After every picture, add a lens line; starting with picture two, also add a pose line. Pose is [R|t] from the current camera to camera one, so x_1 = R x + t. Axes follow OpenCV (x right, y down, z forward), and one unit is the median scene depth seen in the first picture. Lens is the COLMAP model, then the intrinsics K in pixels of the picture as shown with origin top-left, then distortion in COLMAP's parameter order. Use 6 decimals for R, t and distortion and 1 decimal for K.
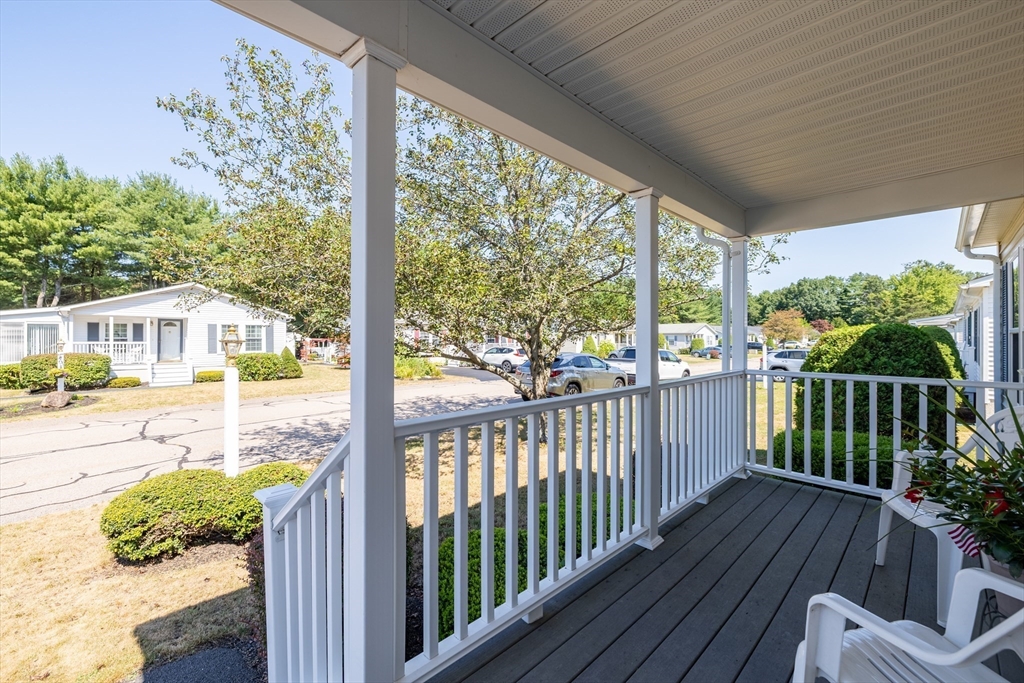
lens RADIAL K [[431.2, 0, 508.9], [0, 431.2, 341.8], [0, 0, 1]] dist [-0.001052, 0.000127]
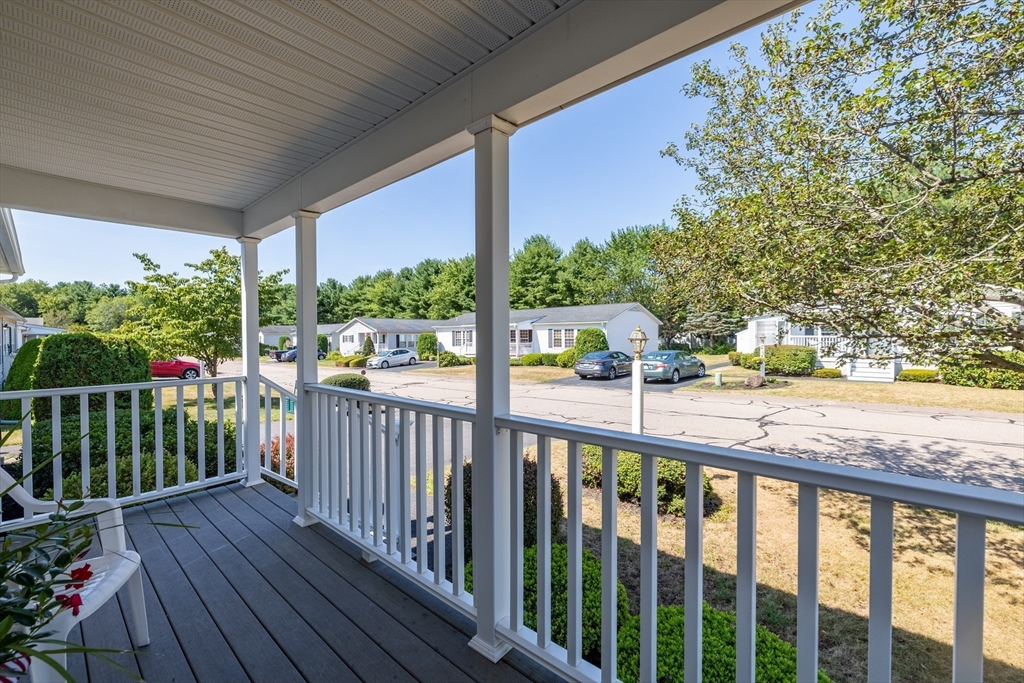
lens RADIAL K [[431.2, 0, 508.6], [0, 431.2, 341.4], [0, 0, 1]] dist [-0.001052, 0.000127]
pose [[0.049244, 0.015871, -0.998661, 0.158468], [0.000507, 0.999873, 0.015916, -0.003830], [0.998787, -0.001290, 0.049230, 0.158264]]
